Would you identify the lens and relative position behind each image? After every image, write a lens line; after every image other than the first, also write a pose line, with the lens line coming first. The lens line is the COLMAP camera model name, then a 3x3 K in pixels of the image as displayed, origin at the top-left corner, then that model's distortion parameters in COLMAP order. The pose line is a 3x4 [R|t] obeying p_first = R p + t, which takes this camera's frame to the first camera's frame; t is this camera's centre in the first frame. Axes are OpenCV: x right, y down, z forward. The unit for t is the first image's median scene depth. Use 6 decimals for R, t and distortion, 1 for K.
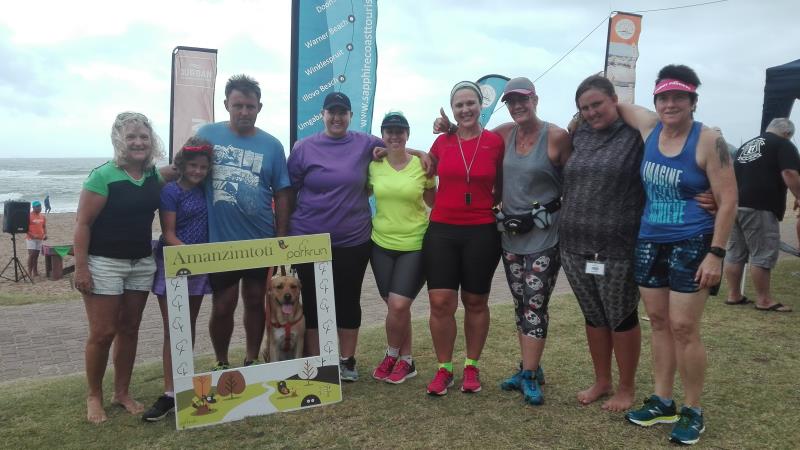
lens RADIAL K [[623.3, 0, 400.0], [0, 623.3, 225.0], [0, 0, 1]] dist [0.001764, -0.001920]
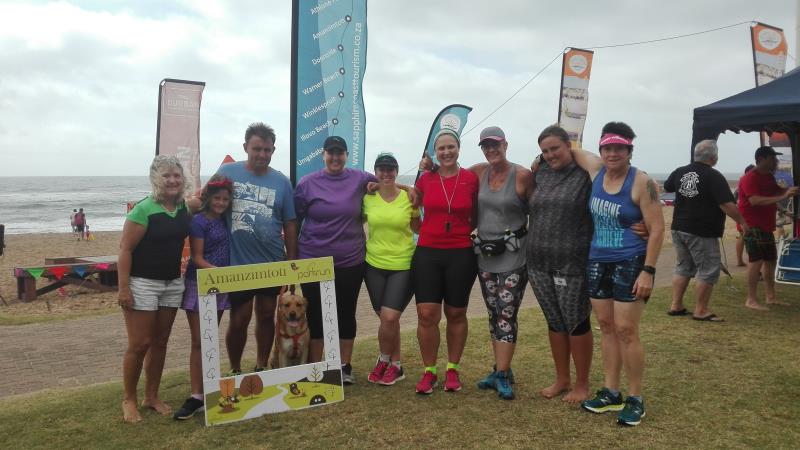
lens RADIAL K [[623.3, 0, 400.0], [0, 623.3, 225.0], [0, 0, 1]] dist [0.001764, -0.001920]
pose [[0.997990, -0.004364, 0.063214, -0.062625], [0.006458, 0.999436, -0.032964, -0.006651], [-0.063034, 0.033306, 0.997455, -0.187906]]
